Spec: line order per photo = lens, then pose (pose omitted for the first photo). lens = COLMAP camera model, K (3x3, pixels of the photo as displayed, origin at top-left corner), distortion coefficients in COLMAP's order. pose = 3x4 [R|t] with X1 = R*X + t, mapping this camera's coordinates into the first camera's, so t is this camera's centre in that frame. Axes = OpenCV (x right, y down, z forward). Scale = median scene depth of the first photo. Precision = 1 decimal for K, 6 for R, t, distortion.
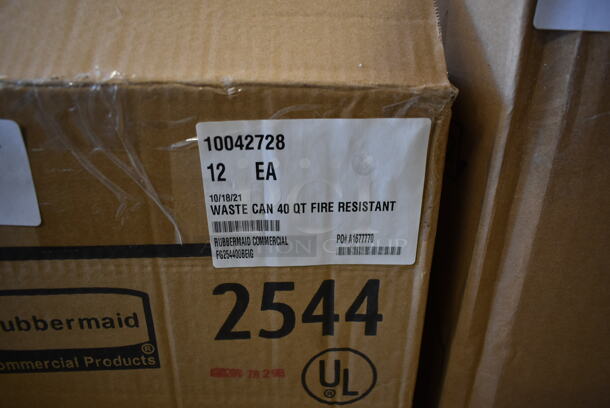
lens RADIAL K [[475.1, 0, 307.7], [0, 475.1, 206.9], [0, 0, 1]] dist [-0.018201, 0.007276]
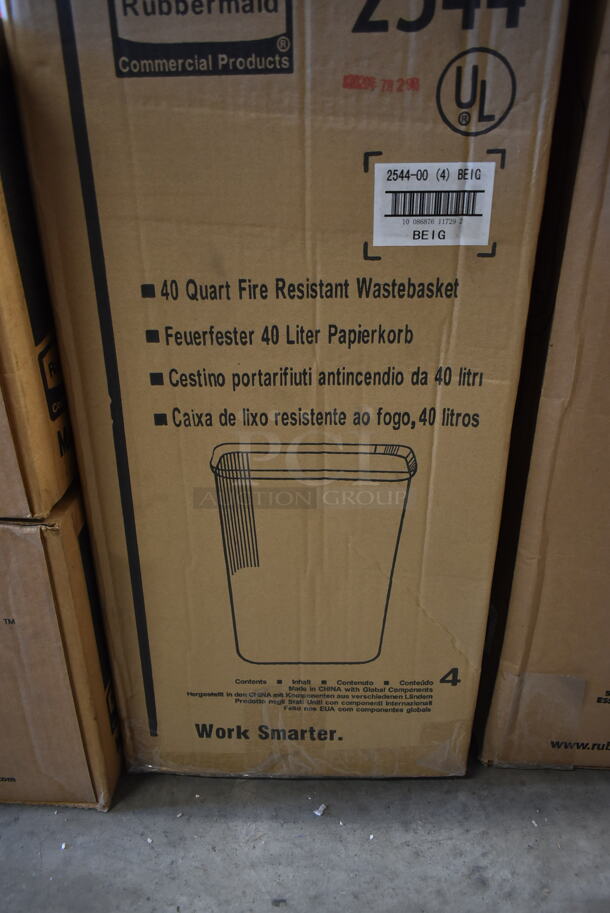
lens RADIAL K [[711.1, 0, 301.1], [0, 711.1, 454.4], [0, 0, 1]] dist [-0.018201, 0.007276]
pose [[0.998435, 0.006004, -0.055605, -0.245176], [-0.004266, 0.999501, 0.031306, 1.270828], [0.055765, -0.031020, 0.997962, -0.566780]]
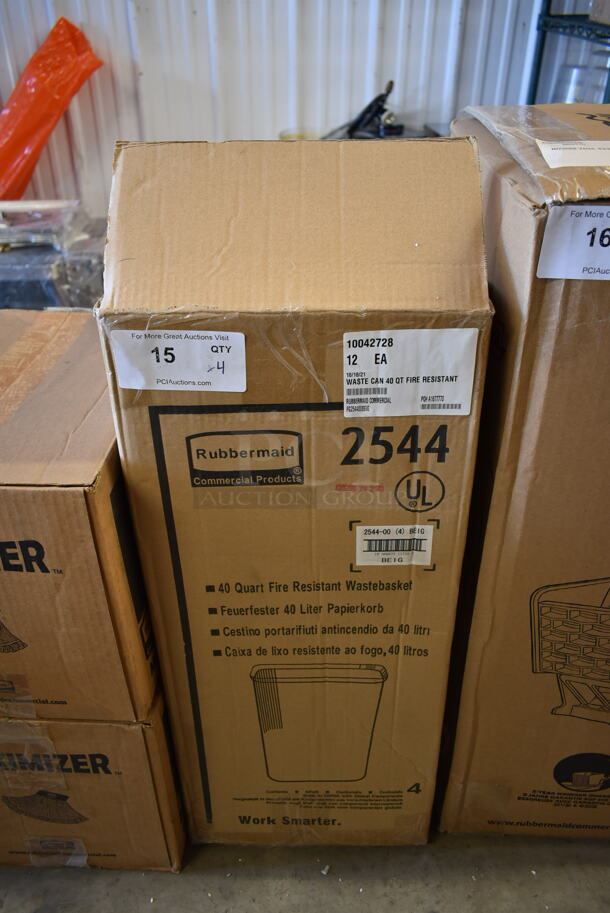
lens RADIAL K [[711.1, 0, 302.4], [0, 711.1, 452.4], [0, 0, 1]] dist [-0.018201, 0.007276]
pose [[0.998181, -0.000824, -0.060276, -0.206012], [0.007892, 0.993087, 0.117116, -0.040819], [0.059763, -0.117379, 0.991287, -1.518244]]
